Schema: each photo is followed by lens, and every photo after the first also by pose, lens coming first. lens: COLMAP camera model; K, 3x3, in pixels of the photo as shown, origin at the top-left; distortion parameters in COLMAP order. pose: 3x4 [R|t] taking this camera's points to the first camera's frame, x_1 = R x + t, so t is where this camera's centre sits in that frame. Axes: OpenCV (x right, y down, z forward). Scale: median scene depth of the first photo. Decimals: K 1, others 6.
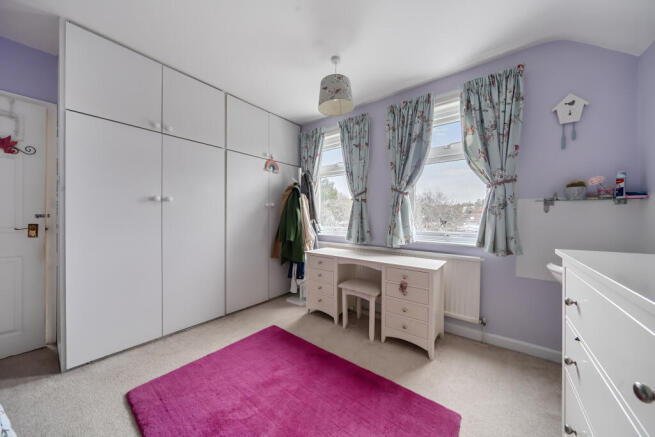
lens RADIAL K [[222.1, 0, 327.5], [0, 222.1, 218.5], [0, 0, 1]] dist [-0.007397, -0.000078]
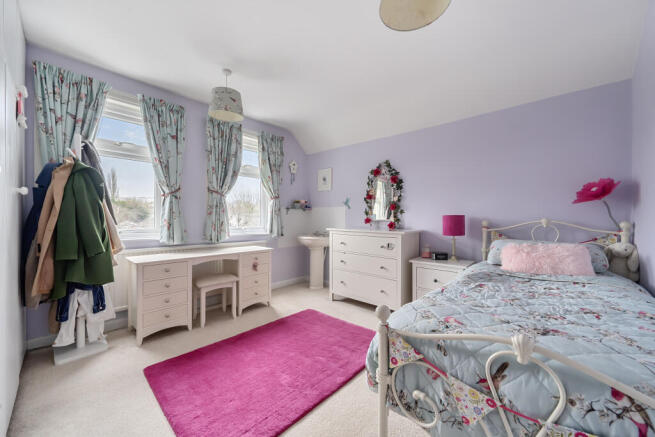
lens RADIAL K [[237.1, 0, 327.5], [0, 237.1, 218.5], [0, 0, 1]] dist [0.000619, 0.000038]
pose [[0.085023, -0.009859, 0.996330, -1.007193], [-0.003576, 0.999942, 0.010200, -0.009312], [-0.996373, -0.004430, 0.084983, 0.376136]]
